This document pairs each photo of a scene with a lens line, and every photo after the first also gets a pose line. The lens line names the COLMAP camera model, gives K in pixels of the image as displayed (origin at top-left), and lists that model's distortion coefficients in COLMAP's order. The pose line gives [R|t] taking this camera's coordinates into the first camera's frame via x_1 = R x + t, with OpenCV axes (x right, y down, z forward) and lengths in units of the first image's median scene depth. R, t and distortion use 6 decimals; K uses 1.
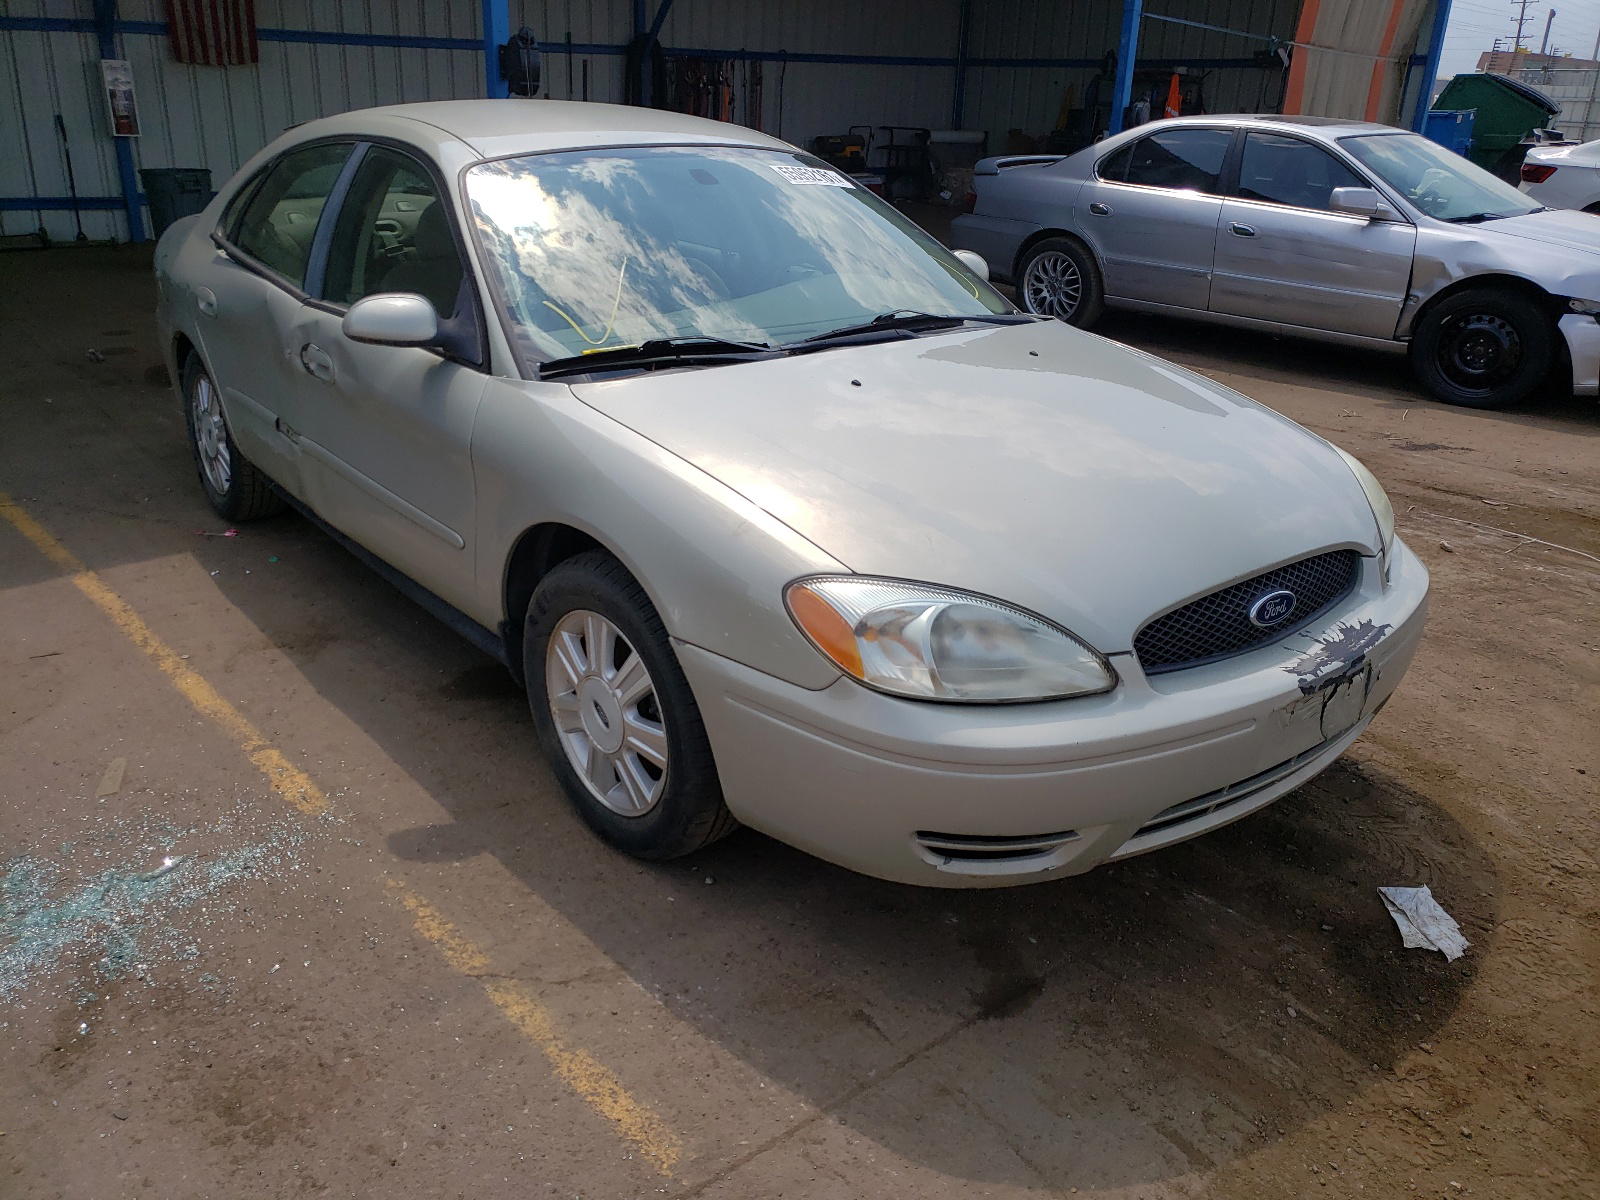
lens RADIAL K [[1200.1, 0, 791.7], [0, 1200.1, 615.2], [0, 0, 1]] dist [0.010997, 0.003695]
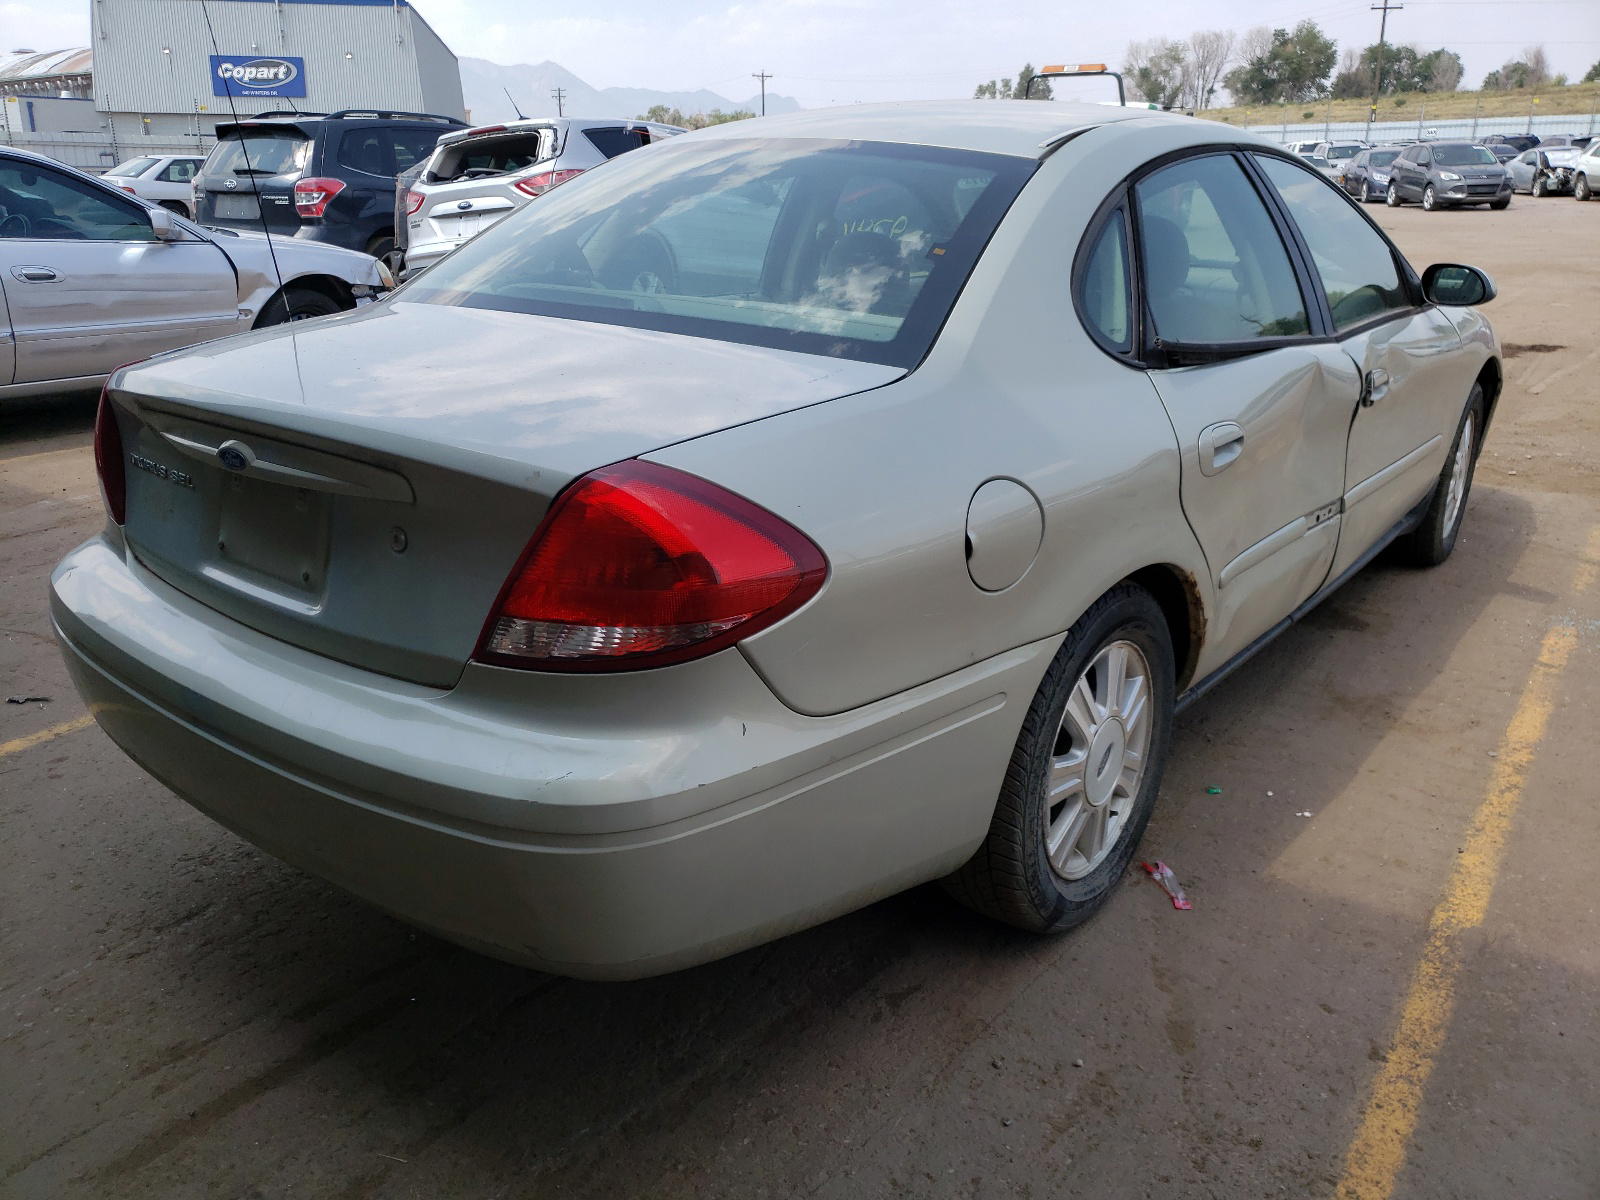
lens RADIAL K [[1200.1, 0, 799.2], [0, 1200.1, 597.7], [0, 0, 1]] dist [0.010997, 0.003695]
pose [[-0.194053, -0.353392, 0.915127, -1.278209], [0.383728, 0.831186, 0.402347, -0.650701], [-0.902827, 0.429237, -0.025688, 1.580612]]
